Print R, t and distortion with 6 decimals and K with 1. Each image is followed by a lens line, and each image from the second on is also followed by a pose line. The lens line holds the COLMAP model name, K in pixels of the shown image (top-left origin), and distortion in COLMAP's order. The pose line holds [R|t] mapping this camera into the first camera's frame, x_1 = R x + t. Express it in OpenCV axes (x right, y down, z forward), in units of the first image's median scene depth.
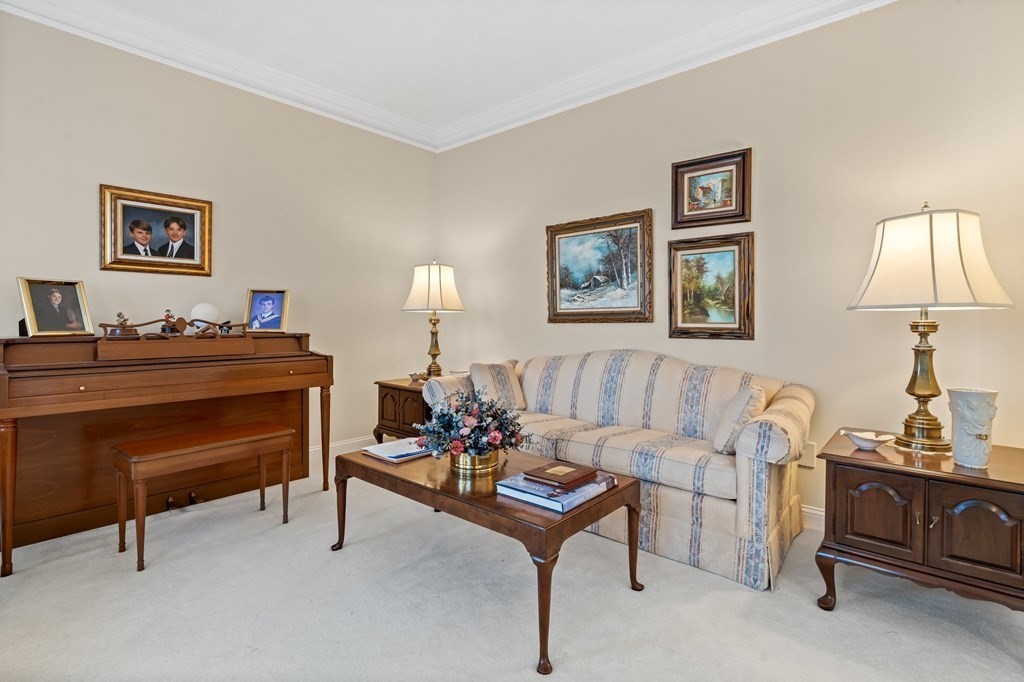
lens RADIAL K [[494.8, 0, 509.4], [0, 494.8, 320.2], [0, 0, 1]] dist [-0.008966, 0.000455]
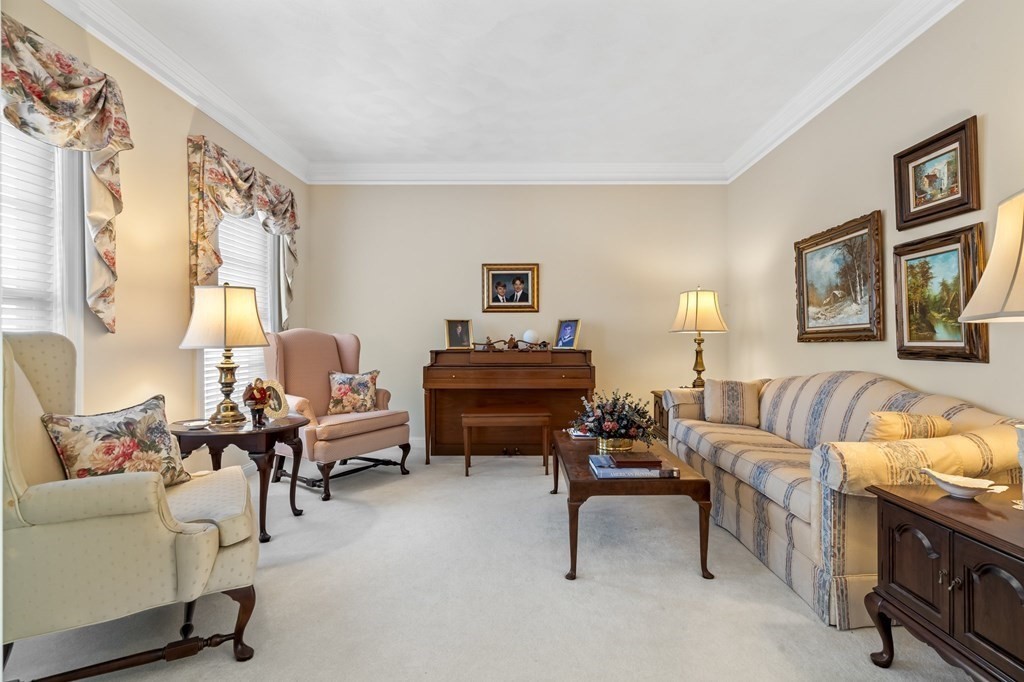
lens RADIAL K [[467.5, 0, 508.6], [0, 467.5, 334.2], [0, 0, 1]] dist [-0.015925, 0.000735]
pose [[0.656816, -0.015555, -0.753890, 0.479771], [0.002611, 0.999828, -0.018354, 0.006074], [0.754046, 0.010087, 0.656744, -0.025392]]
